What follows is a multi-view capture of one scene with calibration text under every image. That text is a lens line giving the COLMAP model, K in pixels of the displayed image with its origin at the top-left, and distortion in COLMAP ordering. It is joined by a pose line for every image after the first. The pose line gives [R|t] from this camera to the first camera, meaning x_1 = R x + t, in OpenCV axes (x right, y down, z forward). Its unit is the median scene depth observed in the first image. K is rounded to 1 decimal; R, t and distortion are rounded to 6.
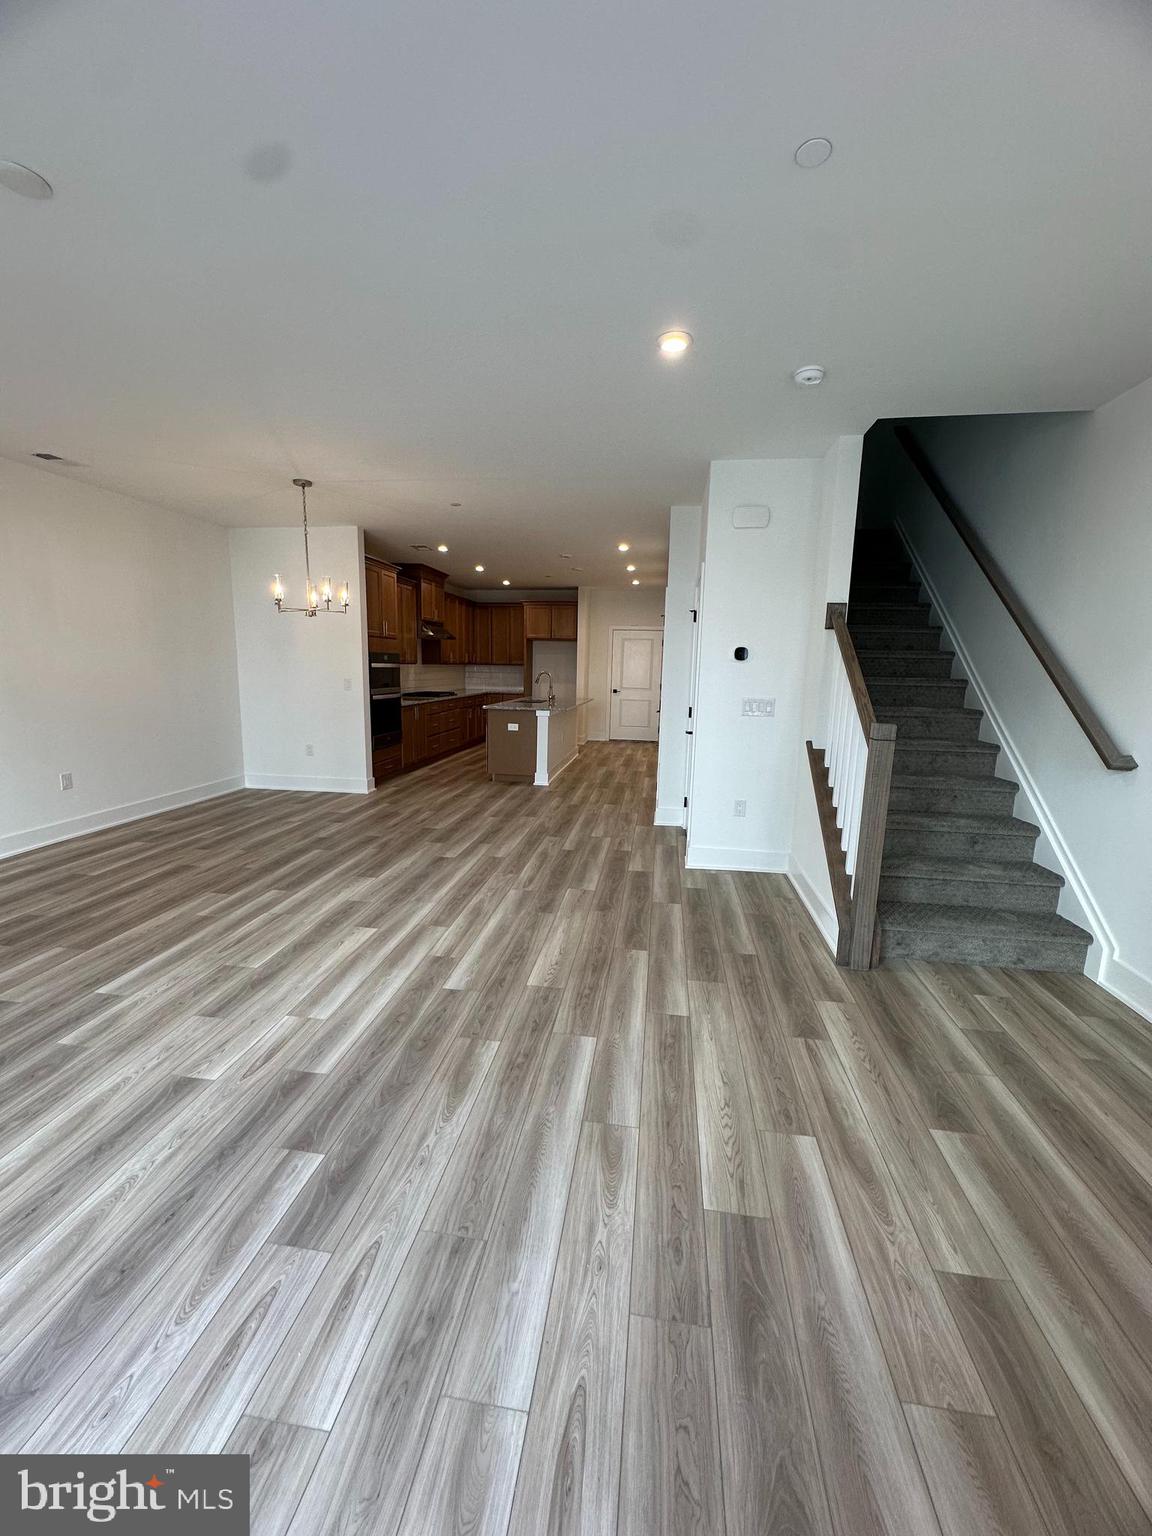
lens RADIAL K [[605.8, 0, 576.3], [0, 605.8, 768.7], [0, 0, 1]] dist [-0.006499, 0.000665]
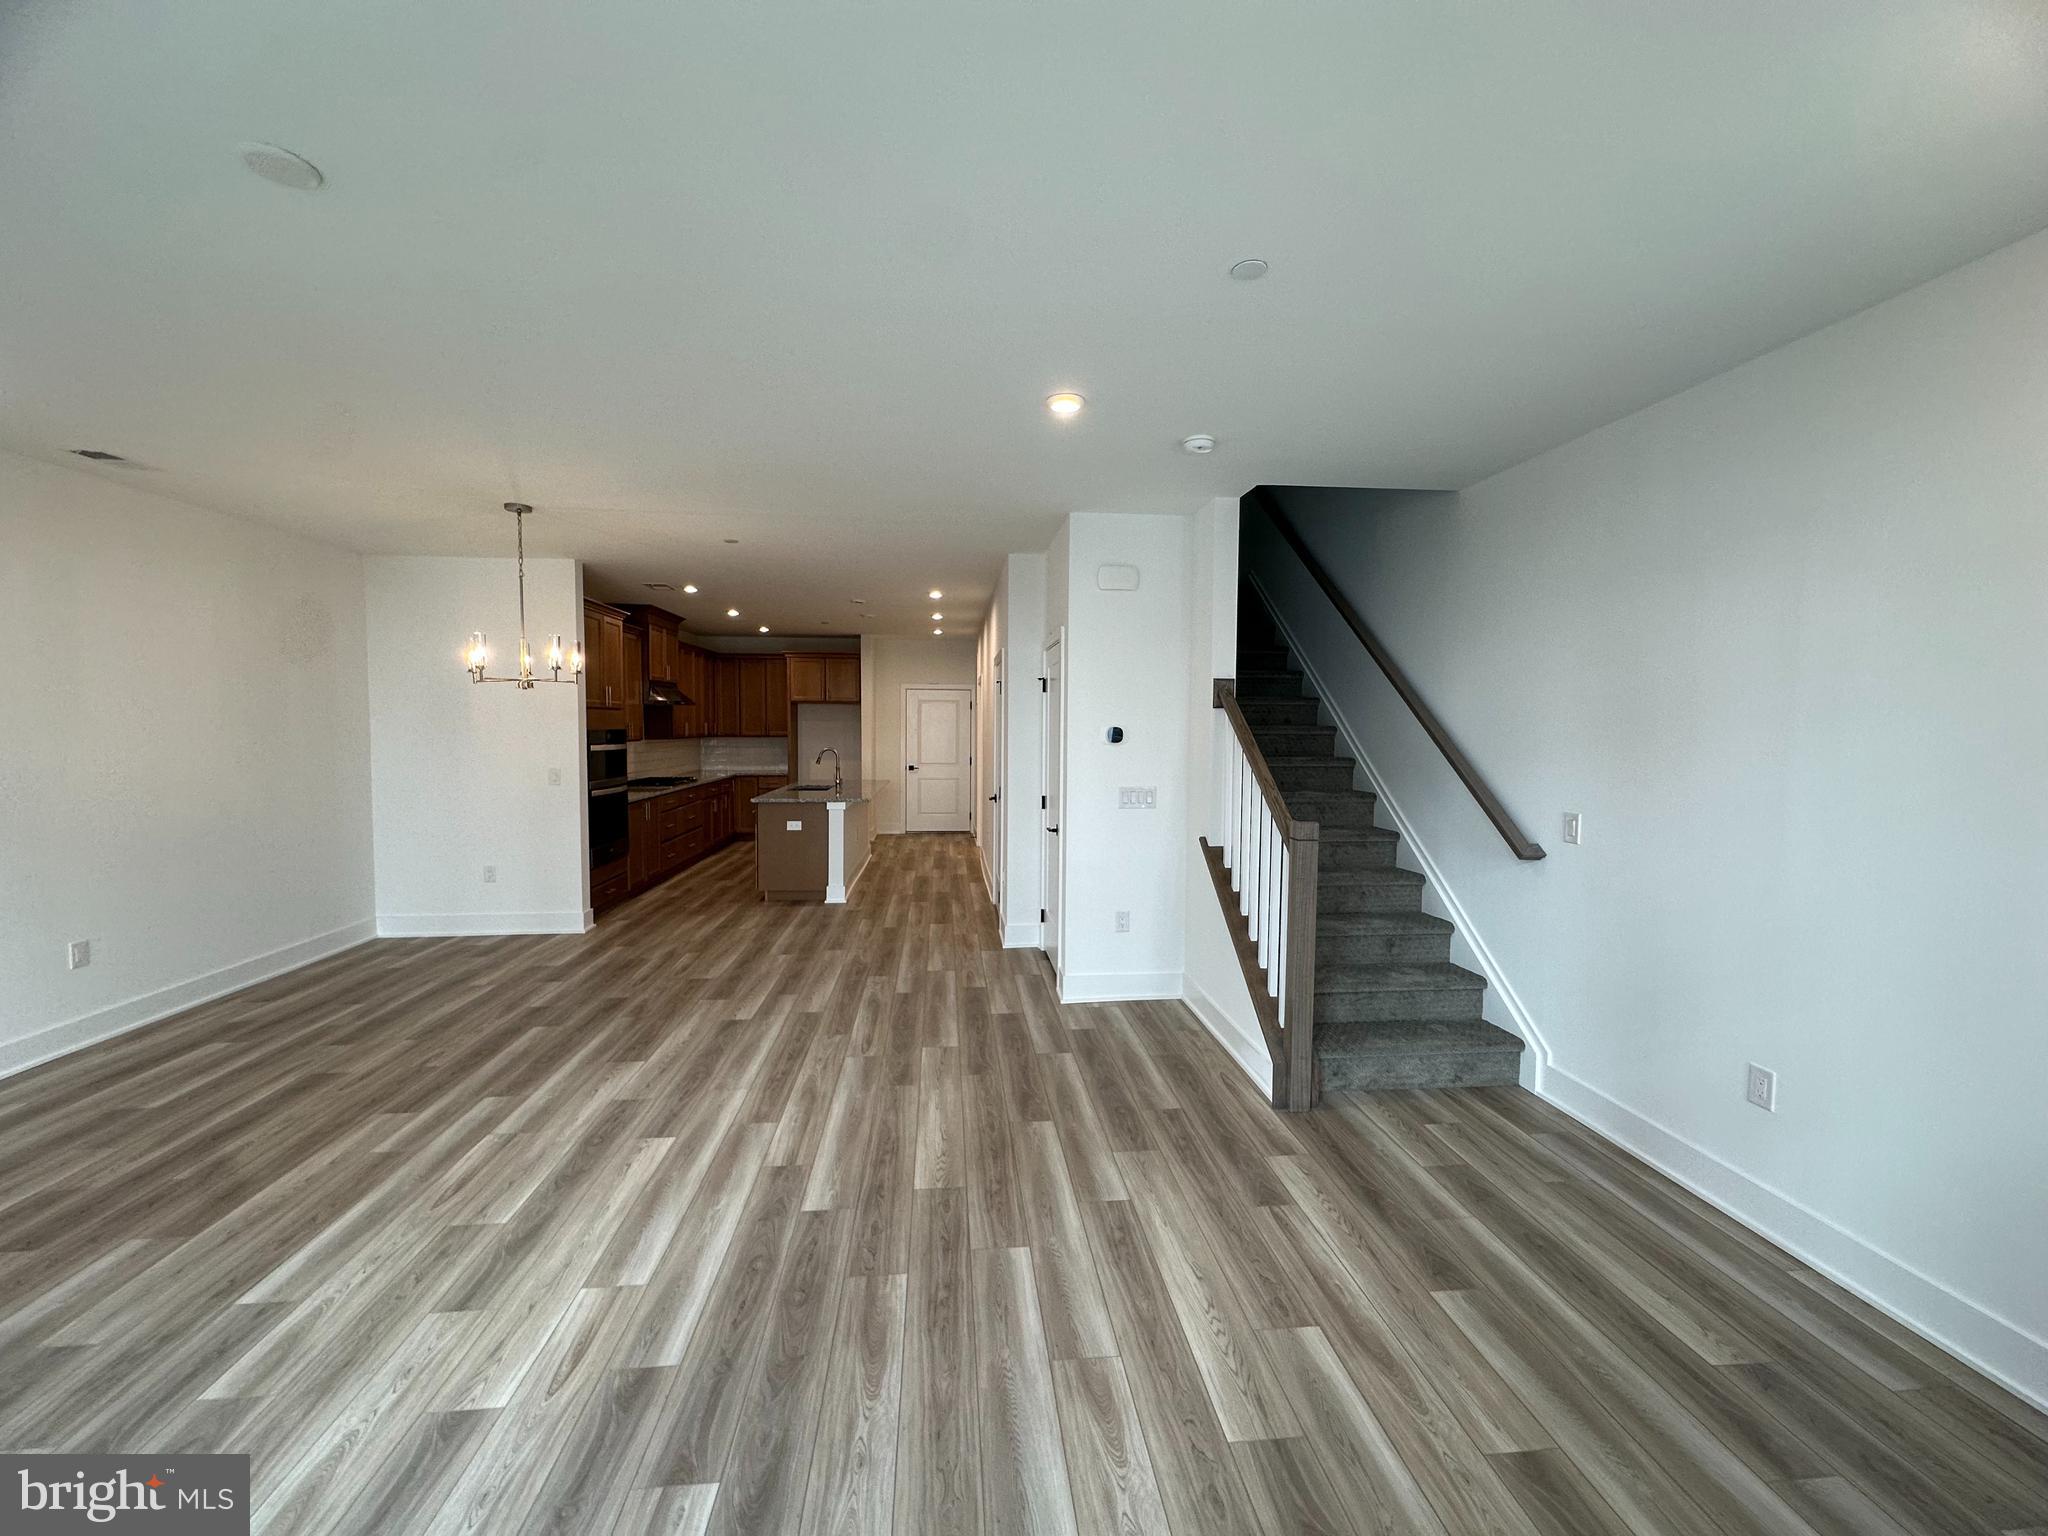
lens RADIAL K [[807.7, 0, 1023.2], [0, 807.7, 770.0], [0, 0, 1]] dist [-0.006499, 0.000665]
pose [[0.970968, -0.027187, 0.237661, -0.152094], [0.053613, 0.992979, -0.105448, -0.040791], [-0.233126, 0.115128, 0.965608, -0.050366]]
